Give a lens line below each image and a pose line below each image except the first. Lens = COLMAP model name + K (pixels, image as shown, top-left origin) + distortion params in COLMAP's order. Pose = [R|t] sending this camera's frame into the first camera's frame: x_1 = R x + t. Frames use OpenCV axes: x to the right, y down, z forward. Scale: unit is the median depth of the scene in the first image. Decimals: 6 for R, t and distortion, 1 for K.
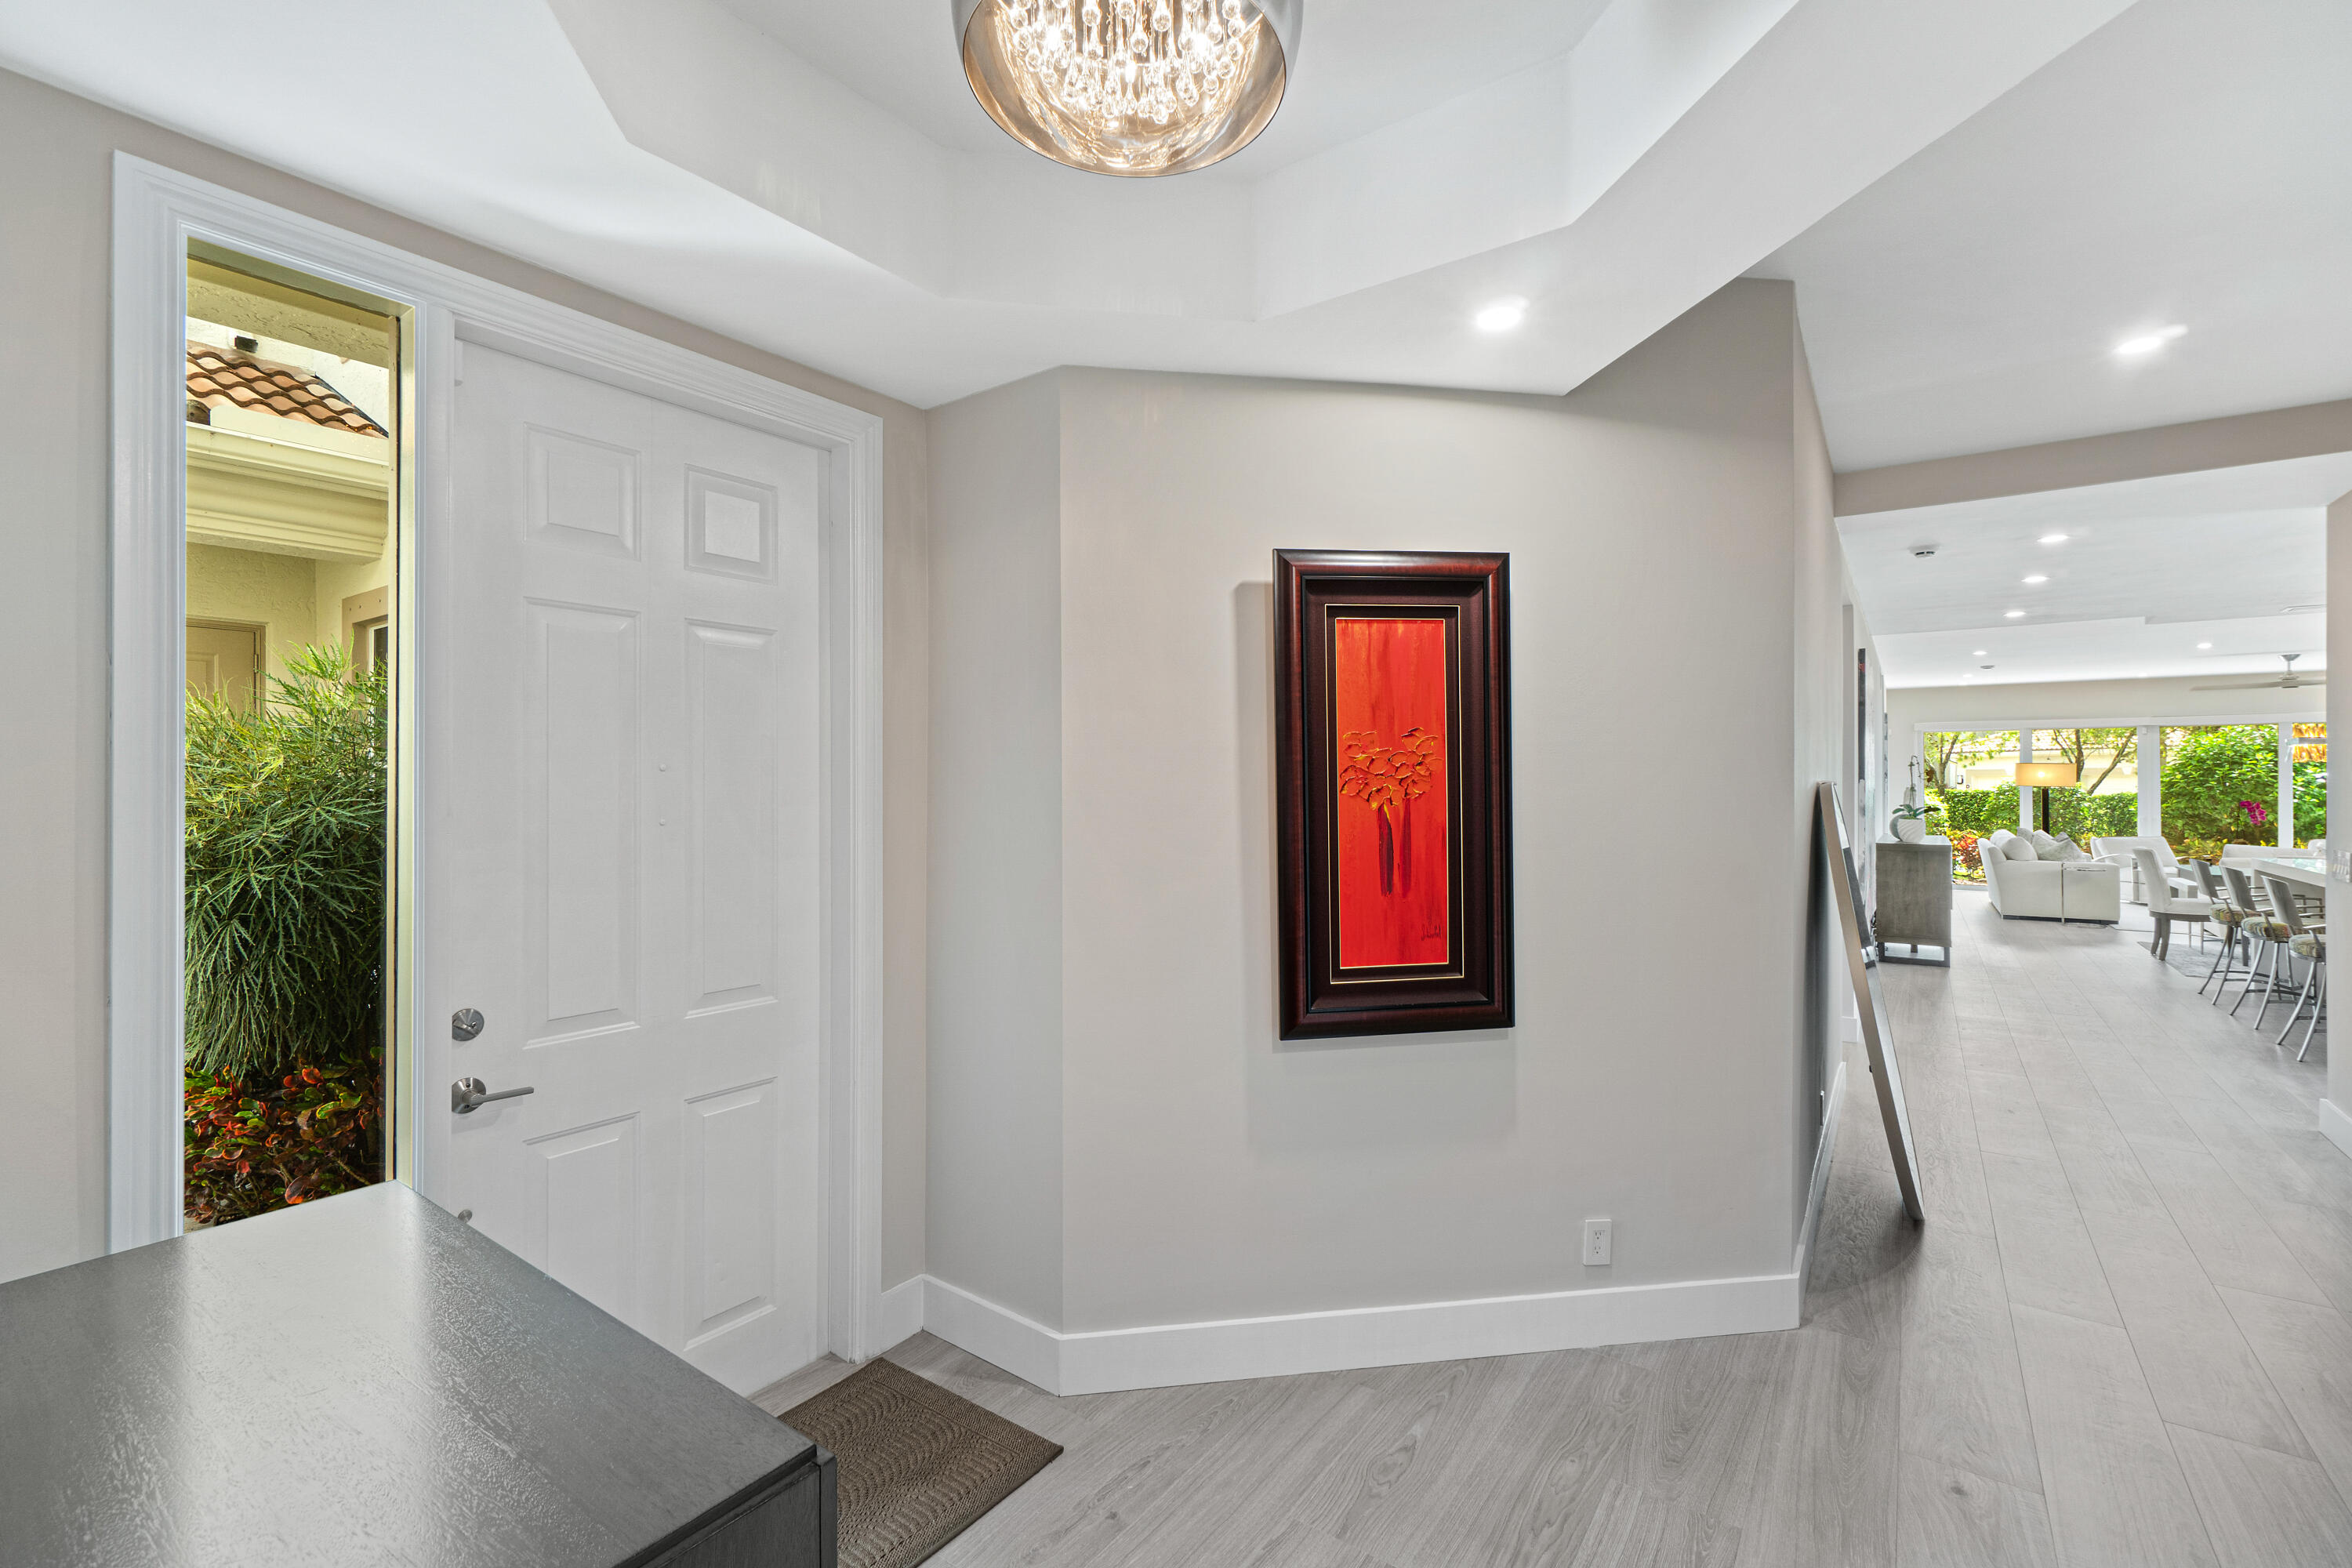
lens RADIAL K [[1022.1, 0, 1165.4], [0, 1022.1, 786.8], [0, 0, 1]] dist [-0.009312, 0.002231]
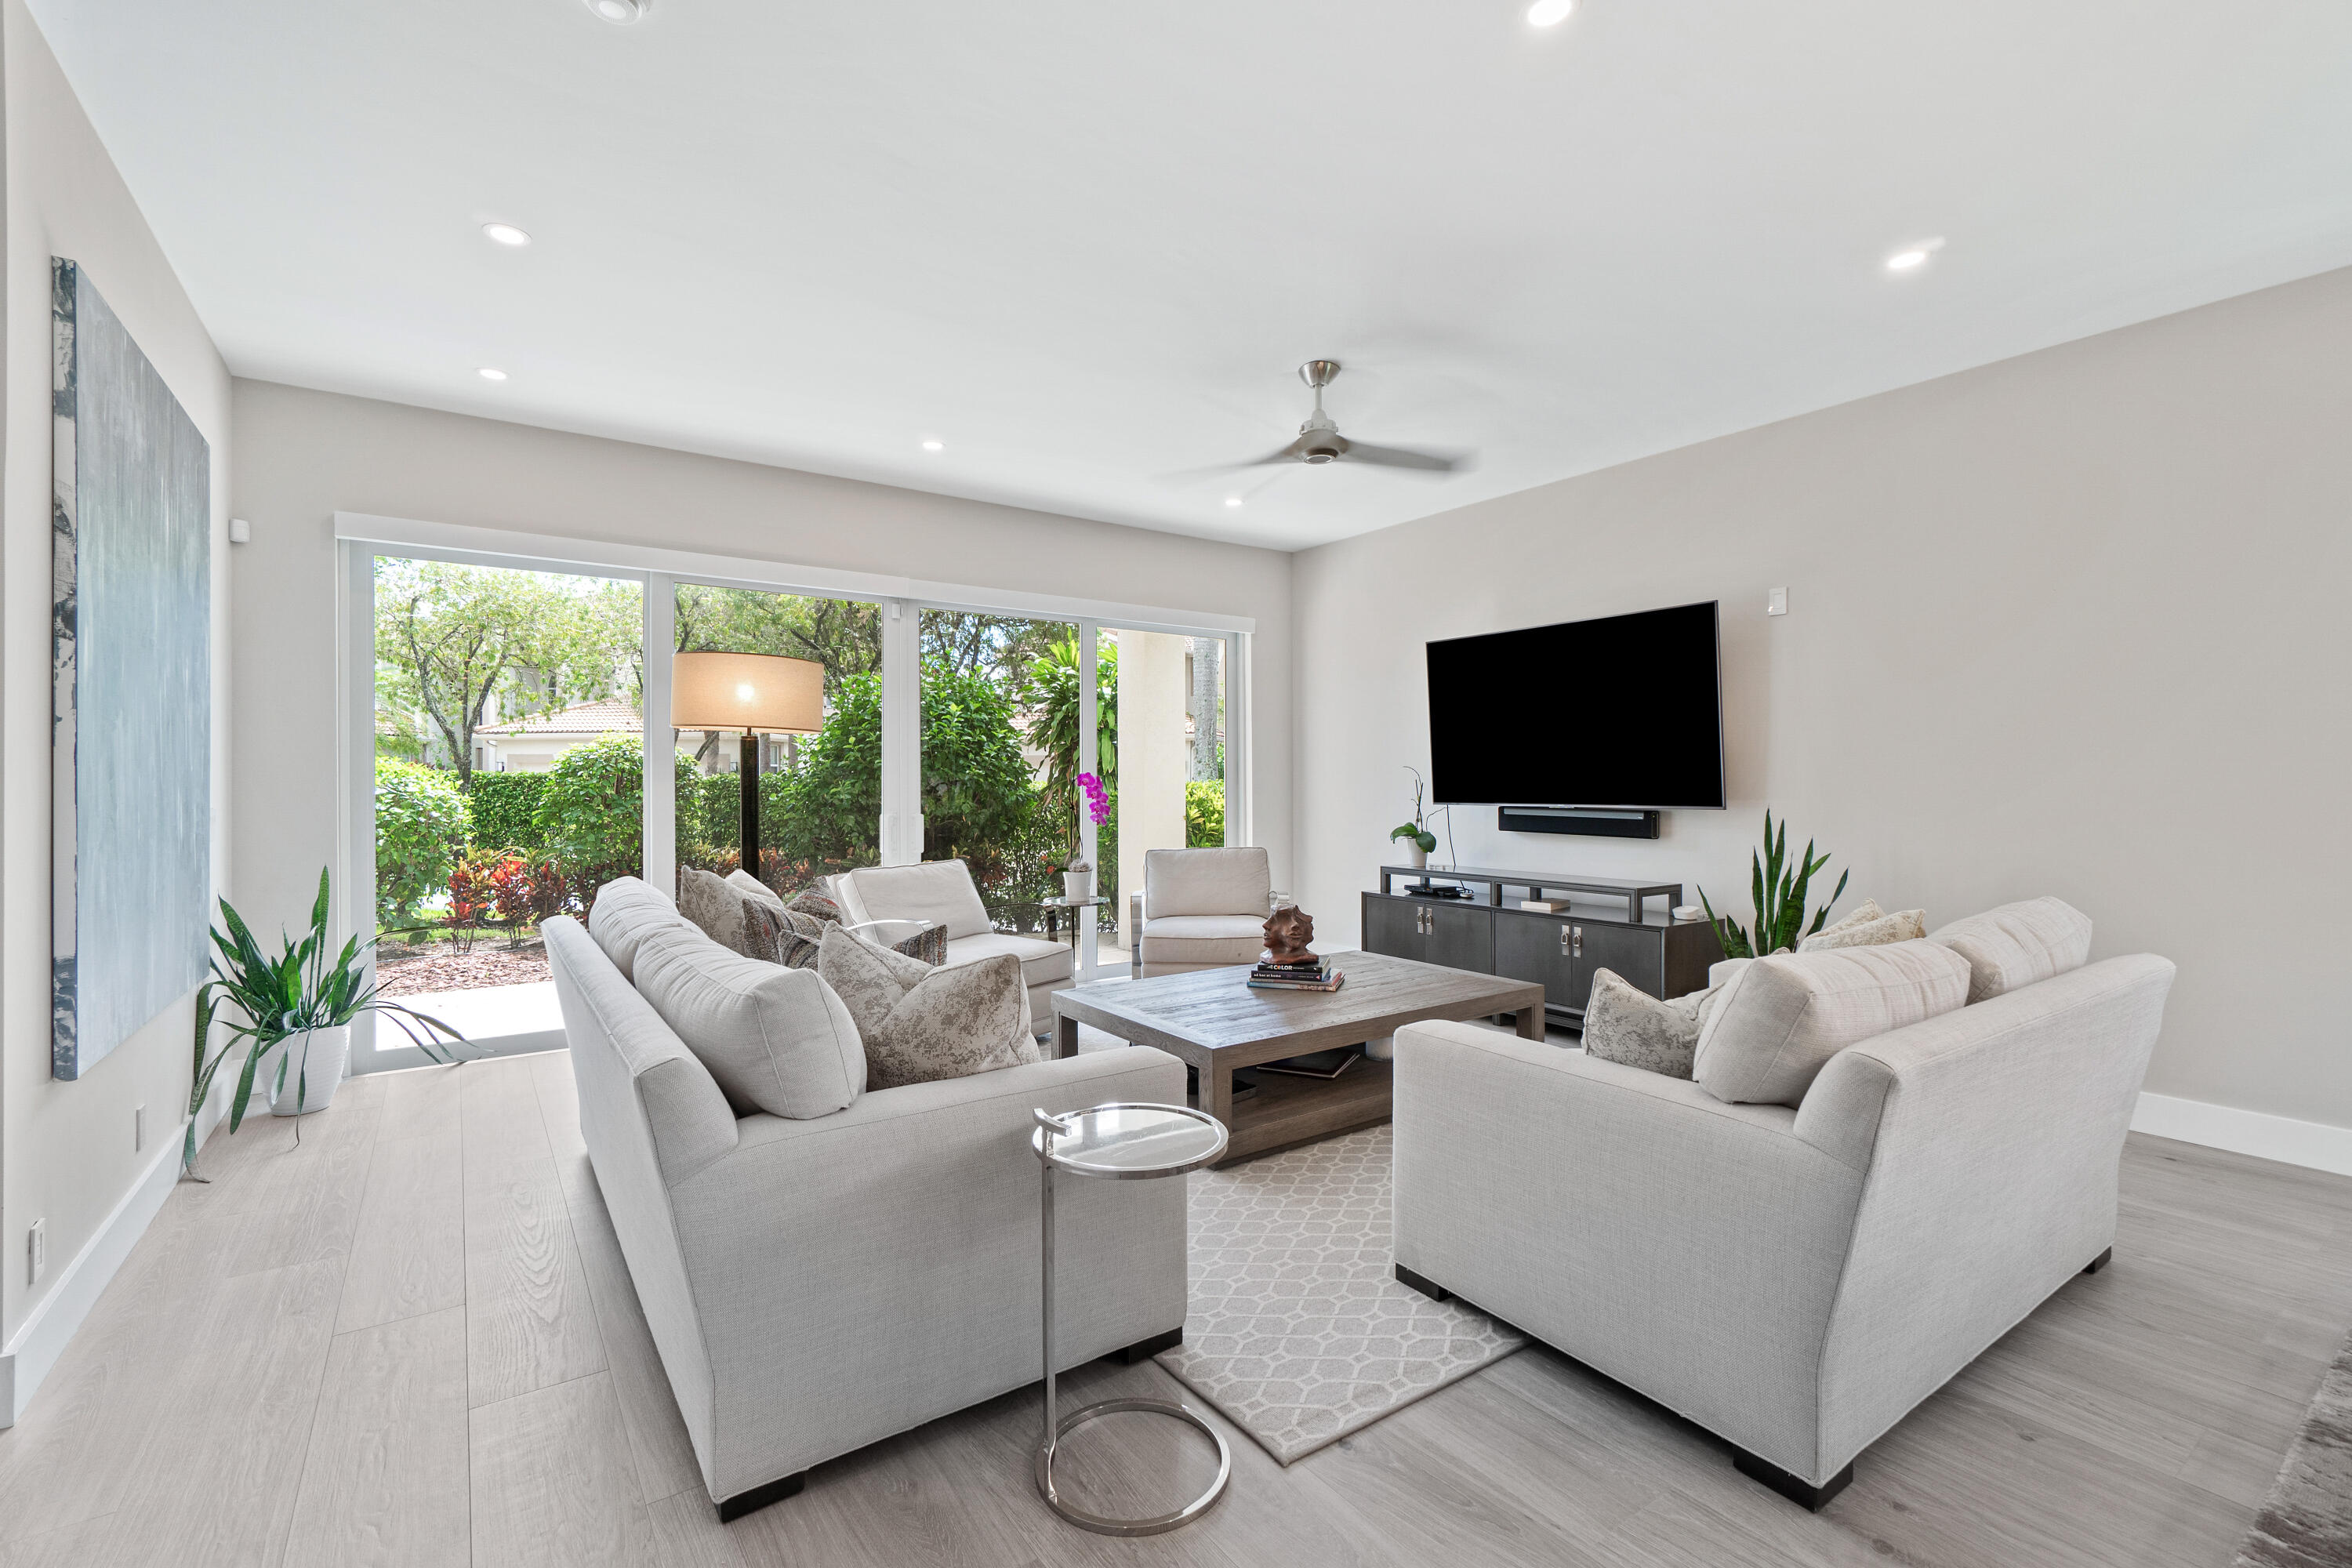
lens RADIAL K [[1022.1, 0, 1166.8], [0, 1022.1, 780.7], [0, 0, 1]] dist [-0.009312, 0.002231]
pose [[0.325213, 0.002538, 0.945637, 0.406389], [0.001919, 0.999993, -0.003344, 0.011587], [-0.945639, 0.002902, 0.325206, 0.512779]]
